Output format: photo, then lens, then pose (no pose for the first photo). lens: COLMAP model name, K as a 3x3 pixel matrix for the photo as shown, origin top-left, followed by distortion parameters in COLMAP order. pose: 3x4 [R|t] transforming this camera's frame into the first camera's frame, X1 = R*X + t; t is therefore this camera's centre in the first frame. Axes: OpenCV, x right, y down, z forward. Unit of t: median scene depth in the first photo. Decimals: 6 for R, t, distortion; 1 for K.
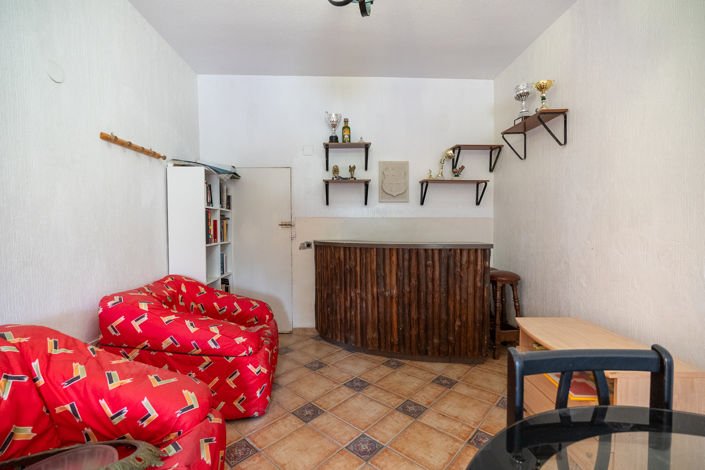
lens RADIAL K [[309.4, 0, 358.6], [0, 309.4, 232.5], [0, 0, 1]] dist [-0.014504, 0.001616]
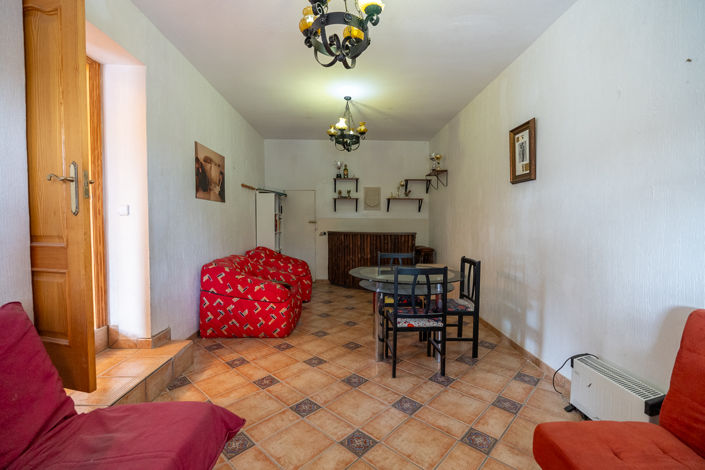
lens RADIAL K [[309.4, 0, 347.0], [0, 309.4, 232.1], [0, 0, 1]] dist [-0.014504, 0.001616]
pose [[0.999489, 0.010071, -0.030336, 0.026956], [-0.009835, 0.999920, 0.007914, 0.017588], [0.030413, -0.007611, 0.999508, -0.842109]]
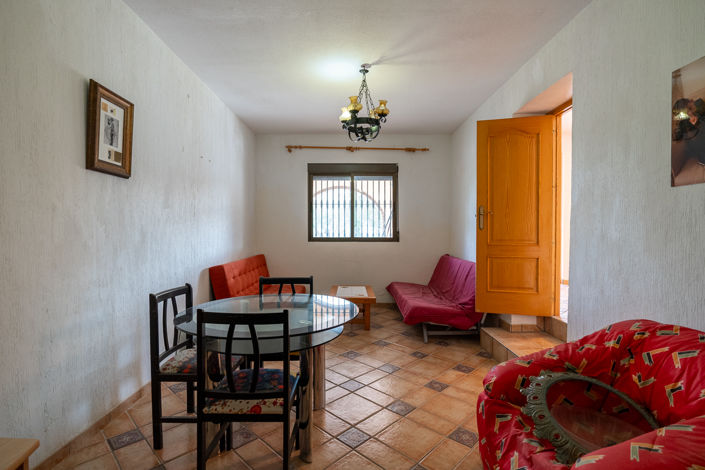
lens RADIAL K [[337.6, 0, 350.3], [0, 337.6, 234.8], [0, 0, 1]] dist [-0.003822, -0.000763]
pose [[-0.999192, 0.002448, 0.040113, -0.004158], [0.003869, 0.999367, 0.035371, -0.025955], [-0.040001, 0.035498, -0.998569, 0.744805]]
